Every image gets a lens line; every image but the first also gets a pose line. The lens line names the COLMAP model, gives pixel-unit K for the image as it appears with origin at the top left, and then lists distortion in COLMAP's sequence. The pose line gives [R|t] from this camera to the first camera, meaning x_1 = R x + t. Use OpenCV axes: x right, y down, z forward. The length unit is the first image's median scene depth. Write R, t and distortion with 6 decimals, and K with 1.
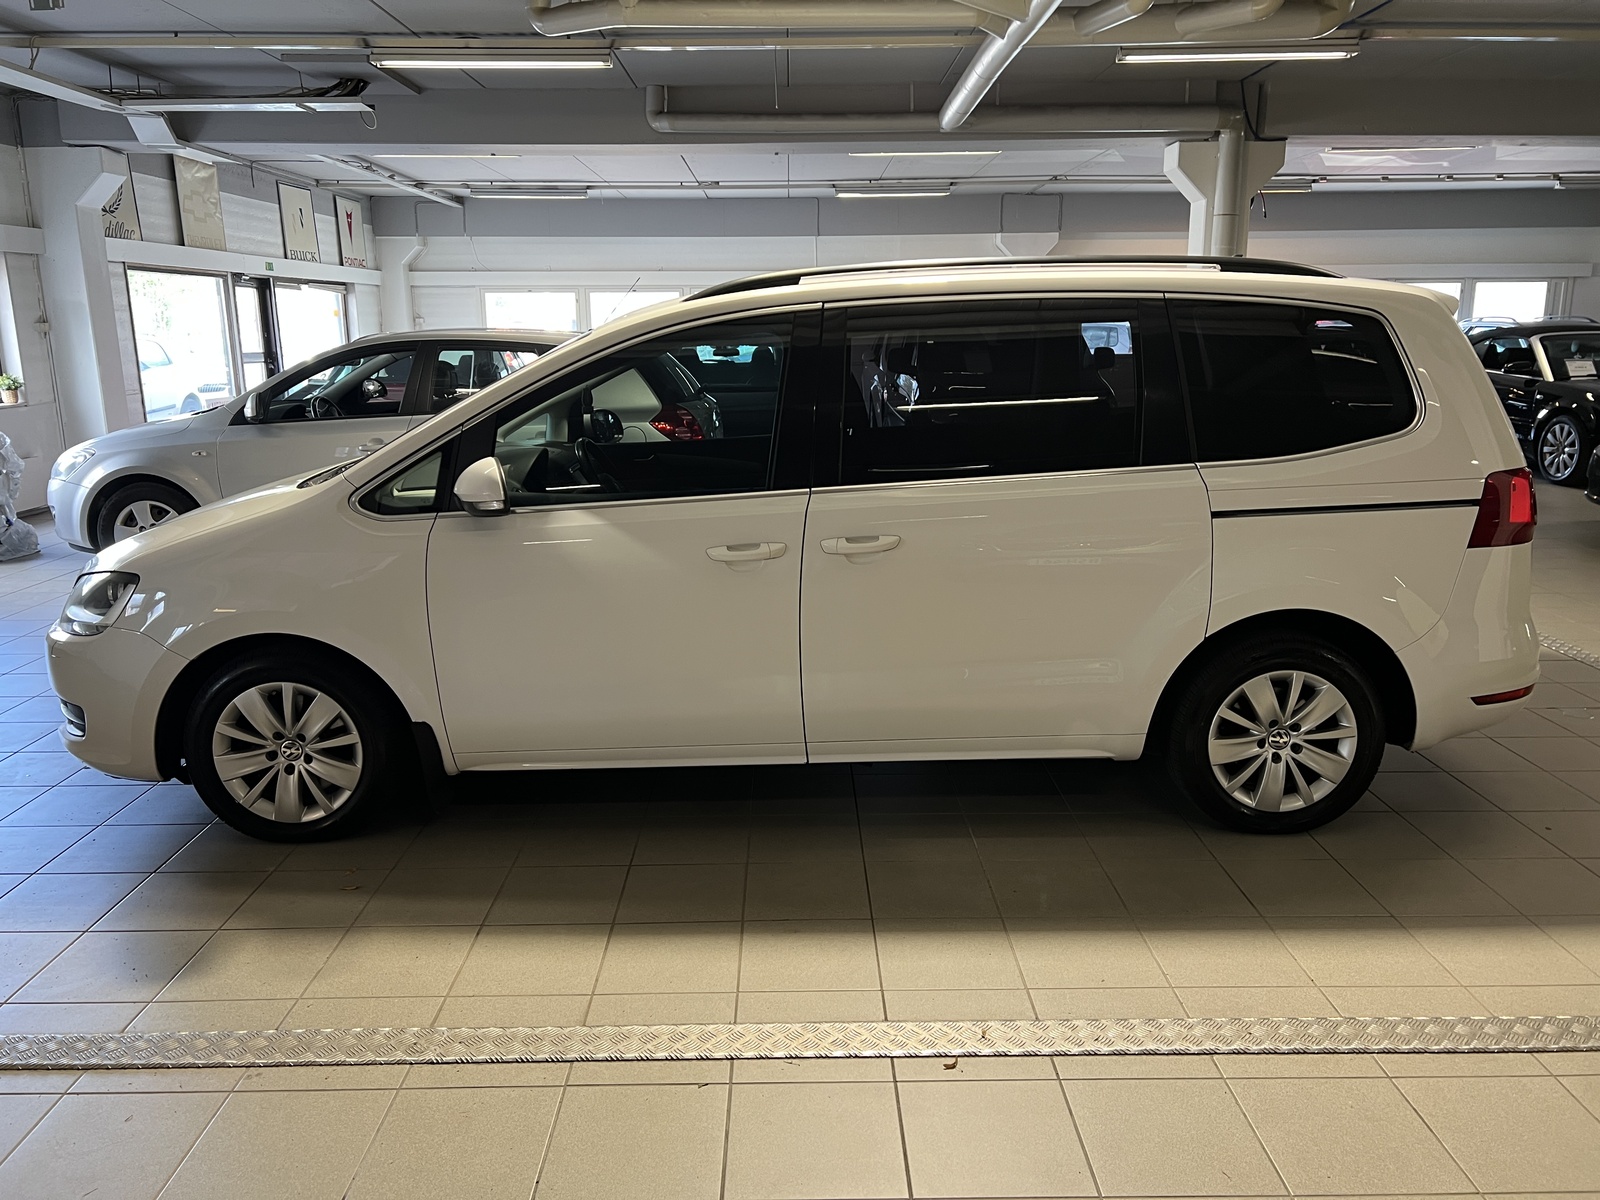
lens RADIAL K [[1214.2, 0, 802.3], [0, 1214.2, 594.1], [0, 0, 1]] dist [0.020835, -0.016062]
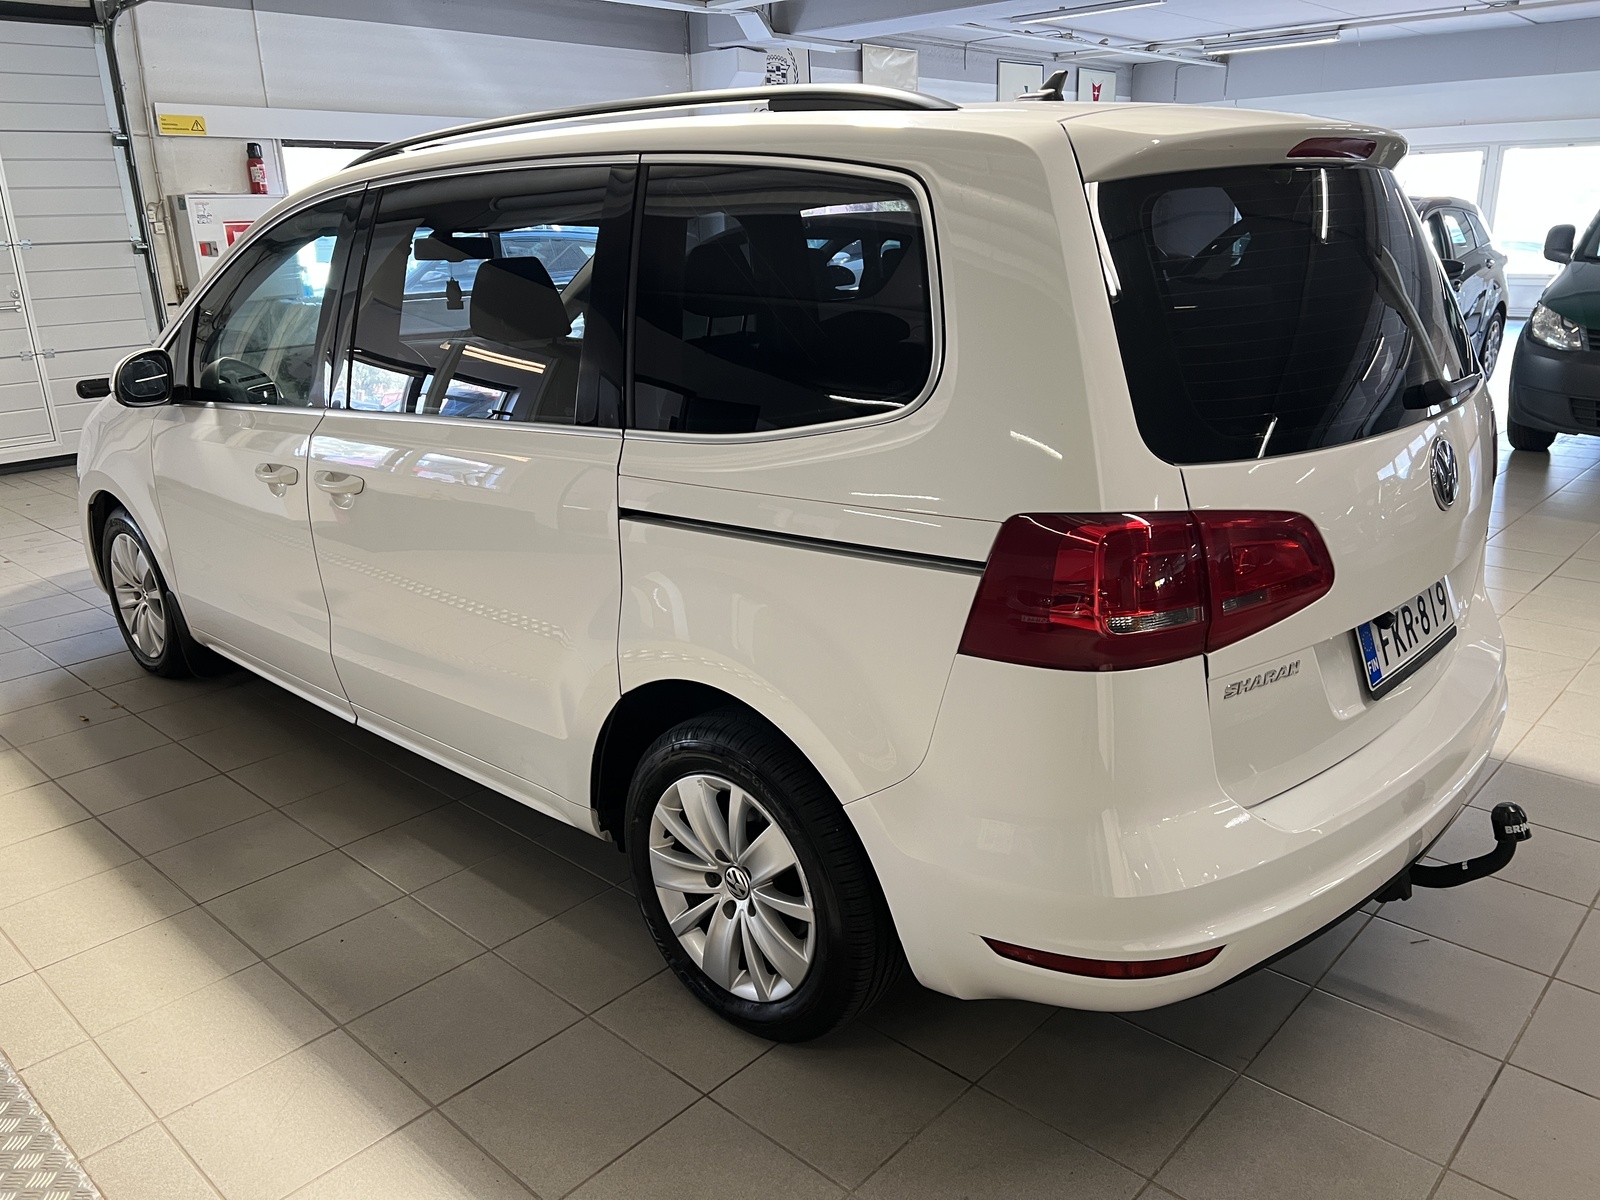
lens RADIAL K [[1214.2, 0, 799.9], [0, 1214.2, 608.0], [0, 0, 1]] dist [0.020835, -0.016062]
pose [[0.722598, 0.200042, -0.661691, 0.238466], [-0.130012, 0.979459, 0.154130, -0.035998], [0.678932, -0.025346, 0.733763, 0.168673]]
